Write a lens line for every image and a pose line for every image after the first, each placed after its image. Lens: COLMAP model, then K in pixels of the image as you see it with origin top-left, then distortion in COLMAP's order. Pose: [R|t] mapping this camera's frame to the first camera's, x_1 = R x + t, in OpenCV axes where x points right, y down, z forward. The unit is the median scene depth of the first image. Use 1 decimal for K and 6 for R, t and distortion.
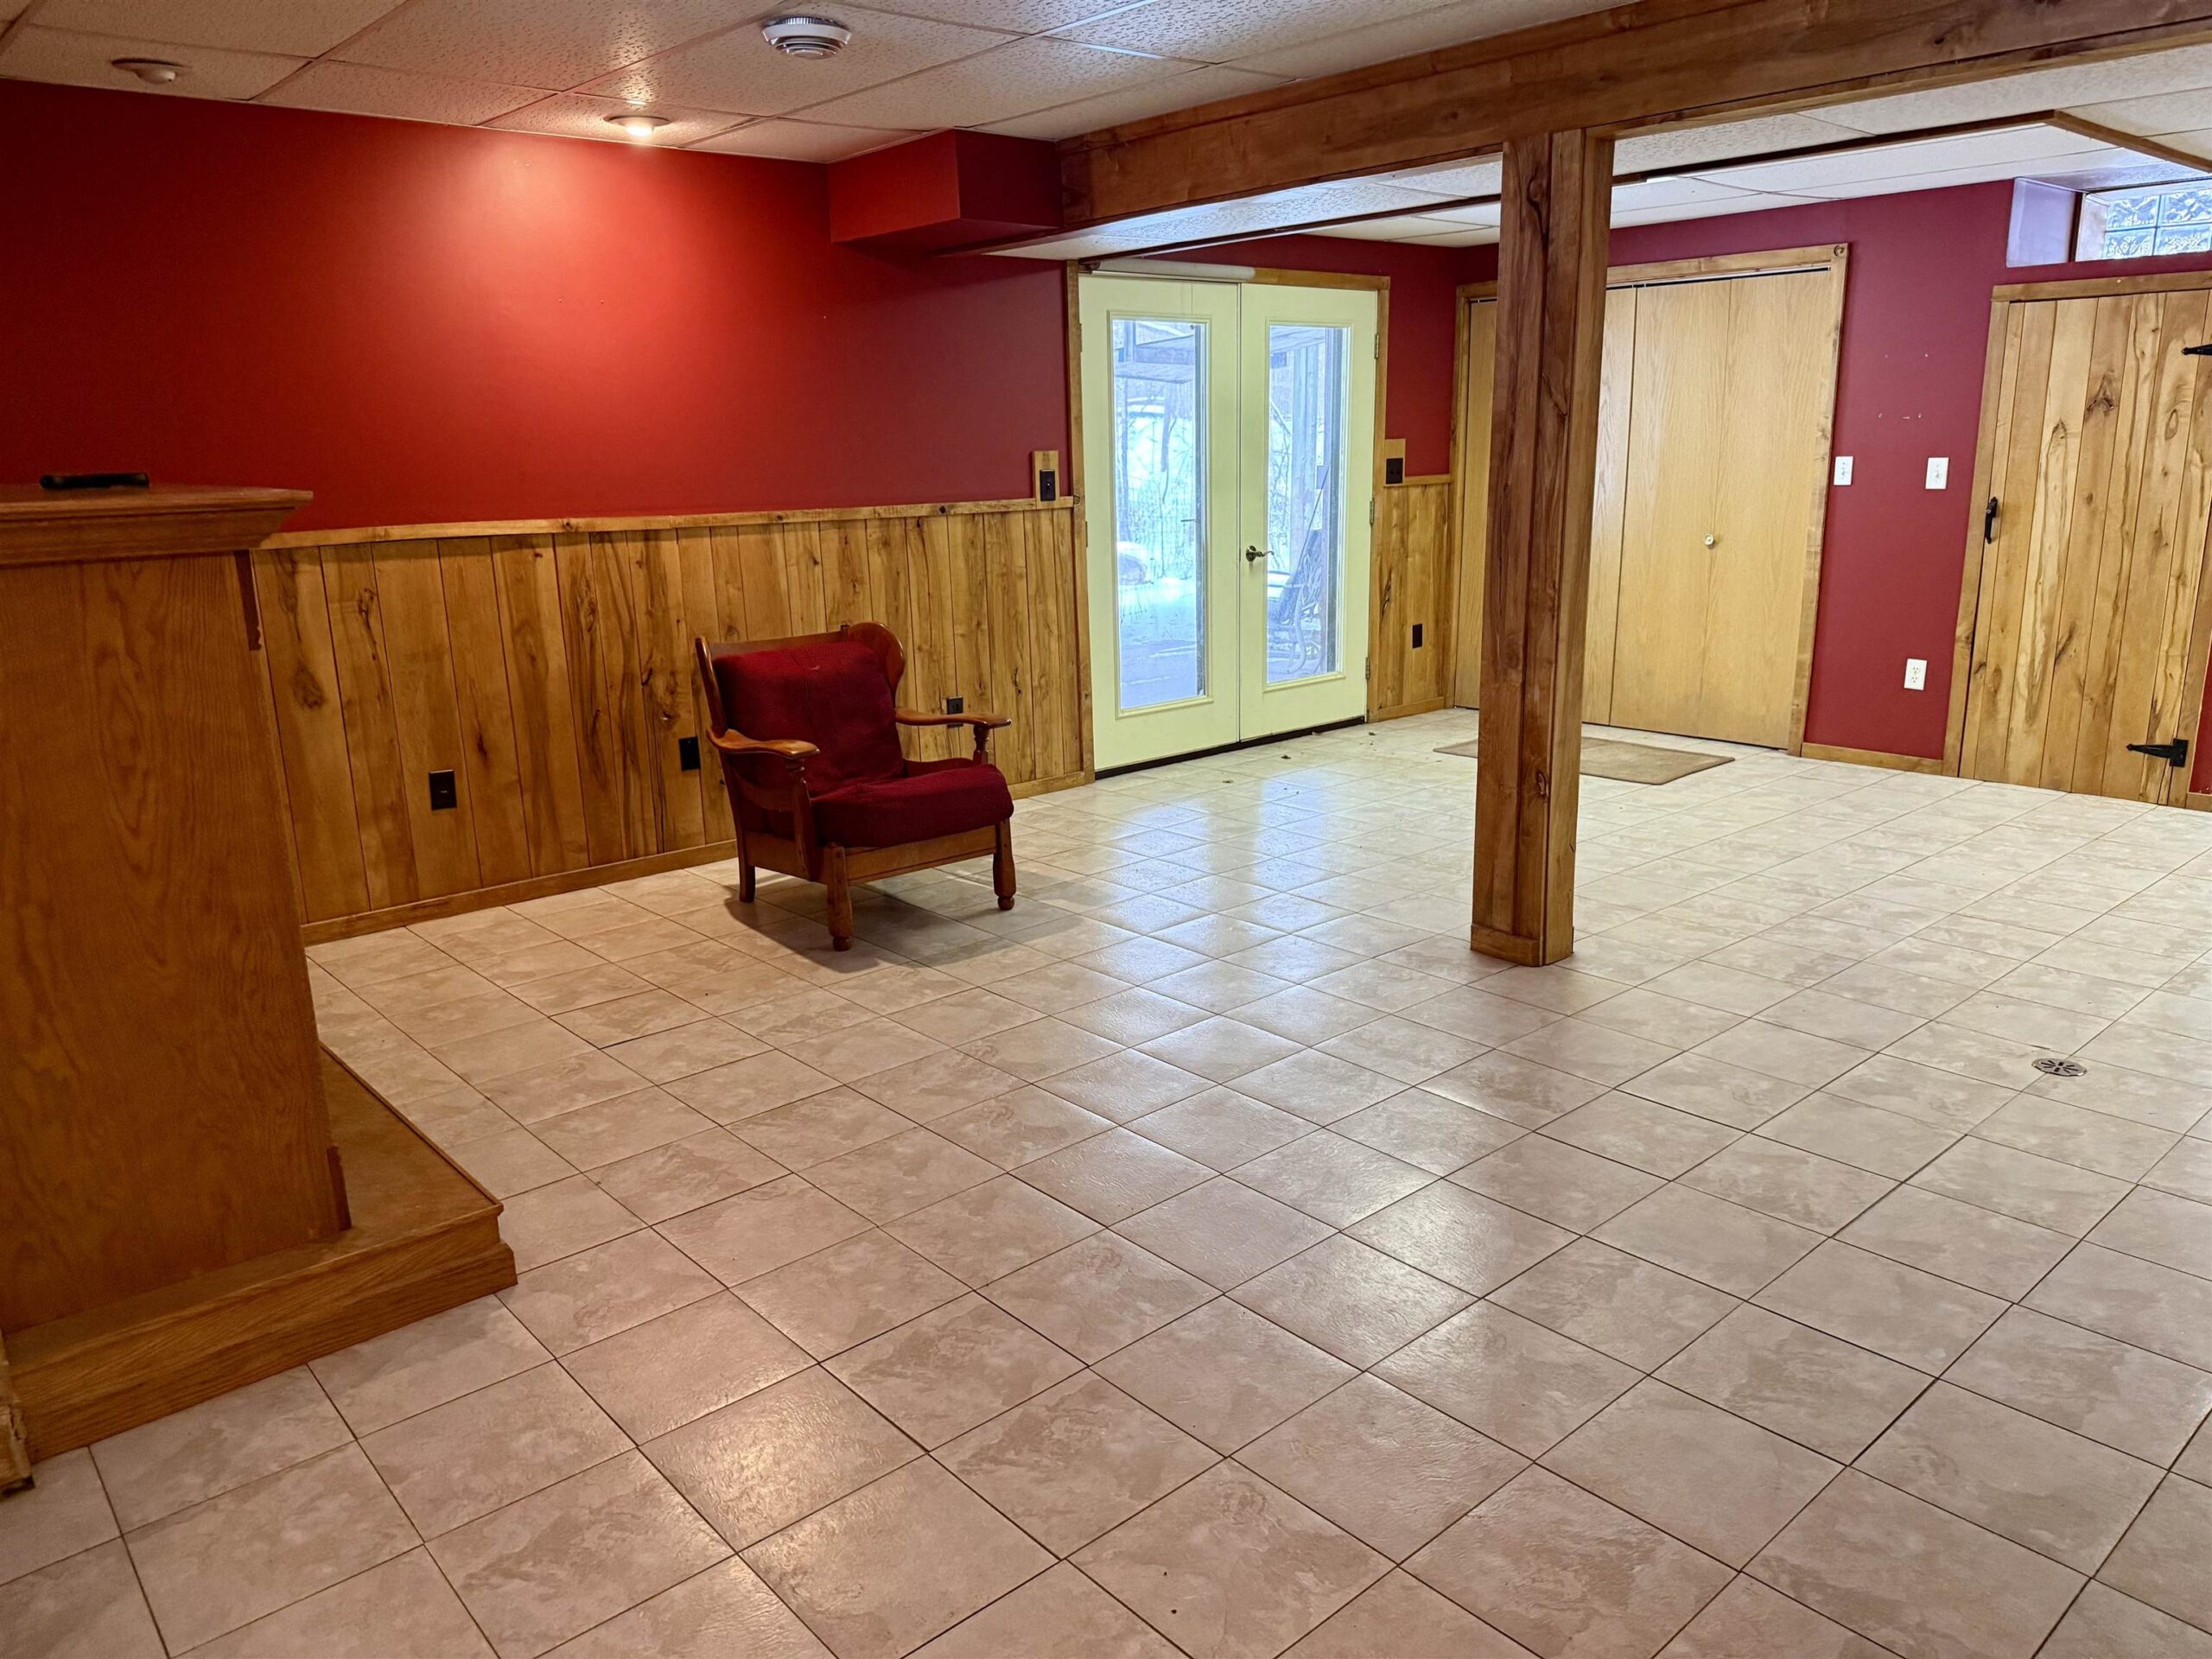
lens RADIAL K [[1571.2, 0, 1104.7], [0, 1571.2, 867.1], [0, 0, 1]] dist [0.070661, -0.101316]
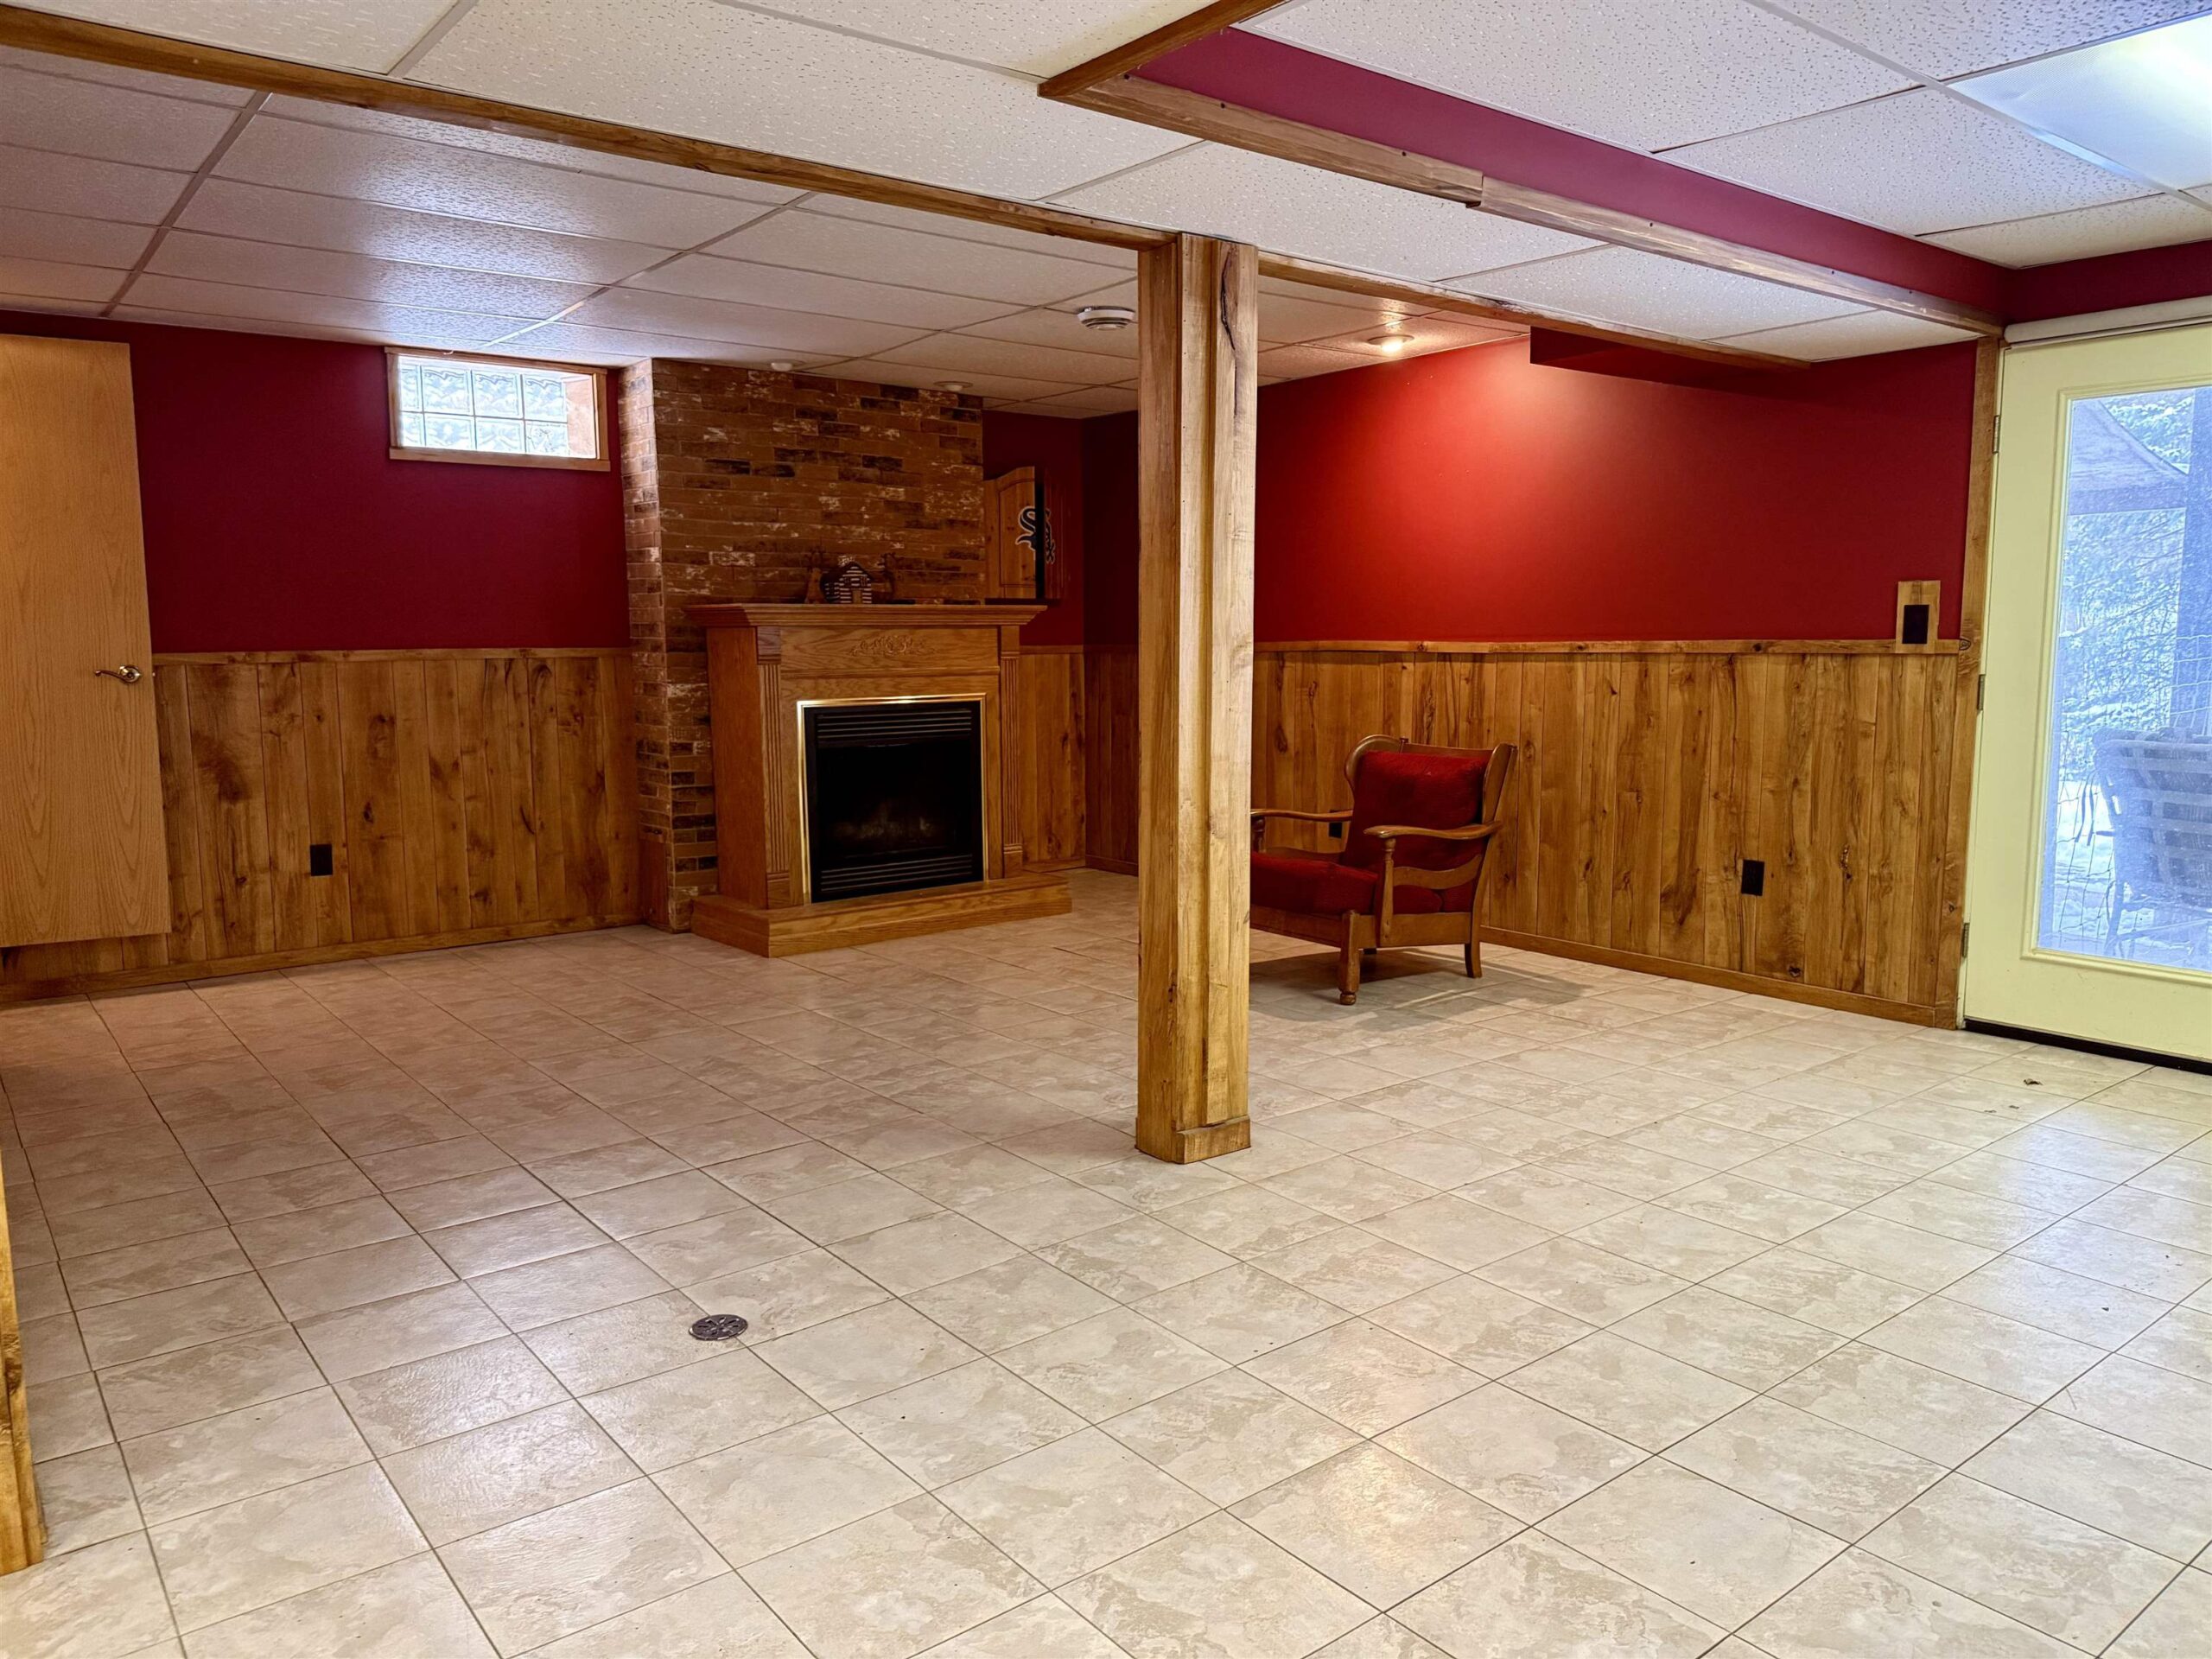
lens RADIAL K [[1571.2, 0, 1094.2], [0, 1571.2, 818.7], [0, 0, 1]] dist [0.070661, -0.101316]
pose [[-0.085808, 0.135804, -0.987013, 0.855792], [-0.254734, 0.954749, 0.153511, -0.184508], [0.963196, 0.264598, -0.047331, 0.738267]]
